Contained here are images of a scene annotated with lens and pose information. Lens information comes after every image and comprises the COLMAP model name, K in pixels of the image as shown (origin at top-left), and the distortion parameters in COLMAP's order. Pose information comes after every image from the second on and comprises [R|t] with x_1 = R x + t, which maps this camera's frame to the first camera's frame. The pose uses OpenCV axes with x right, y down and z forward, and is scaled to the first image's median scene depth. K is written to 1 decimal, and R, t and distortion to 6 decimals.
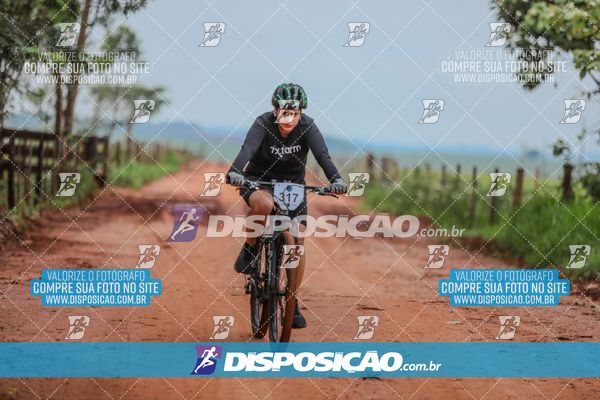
lens RADIAL K [[4050.9, 0, 300.8], [0, 4050.9, 198.9], [0, 0, 1]] dist [0.367397, 0.000000]
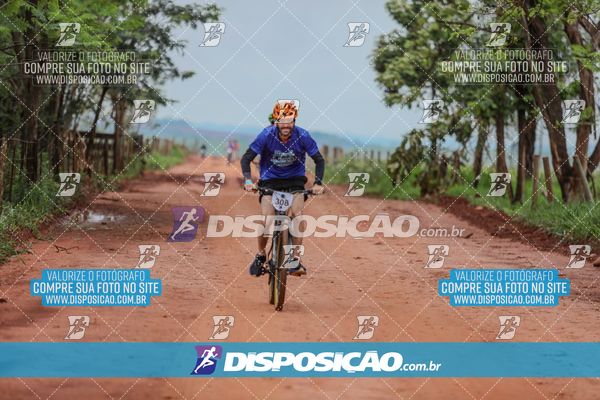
lens RADIAL K [[4050.9, 0, 298.1], [0, 4050.9, 198.7], [0, 0, 1]] dist [0.367397, 0.000000]
pose [[0.999923, -0.012286, 0.001621, 0.006734], [0.012285, 0.999924, 0.001070, 0.008240], [-0.001634, -0.001050, 0.999998, -0.581983]]
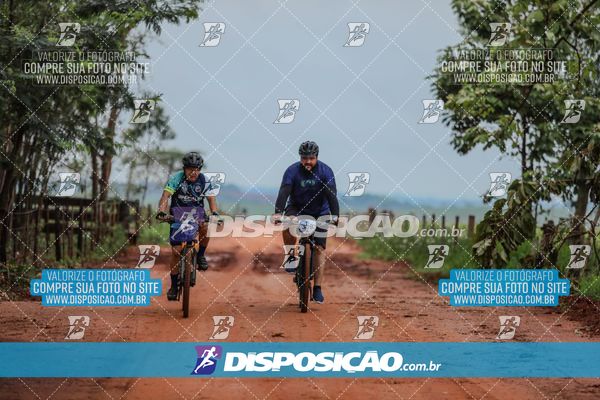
lens RADIAL K [[4050.9, 0, 300.9], [0, 4050.9, 204.0], [0, 0, 1]] dist [0.367397, 0.000000]
pose [[0.999402, -0.033089, -0.010005, 0.011705], [0.032958, 0.999372, -0.013047, 0.002517], [0.010431, 0.012710, 0.999865, -0.178048]]
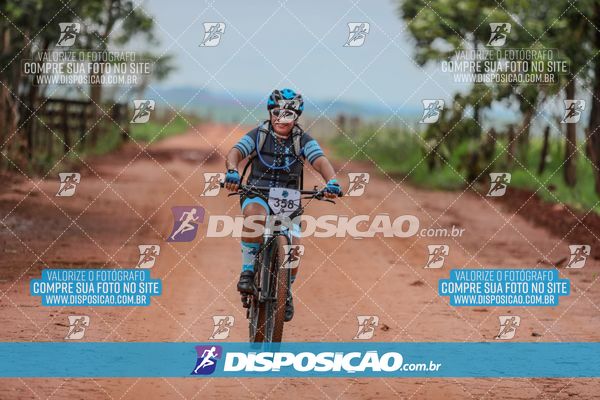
lens RADIAL K [[4050.9, 0, 299.5], [0, 4050.9, 197.1], [0, 0, 1]] dist [0.367397, 0.000000]
pose [[0.999922, -0.012137, -0.002878, 0.010475], [0.012162, 0.999889, 0.008635, 0.004572], [0.002773, -0.008669, 0.999959, -0.314601]]
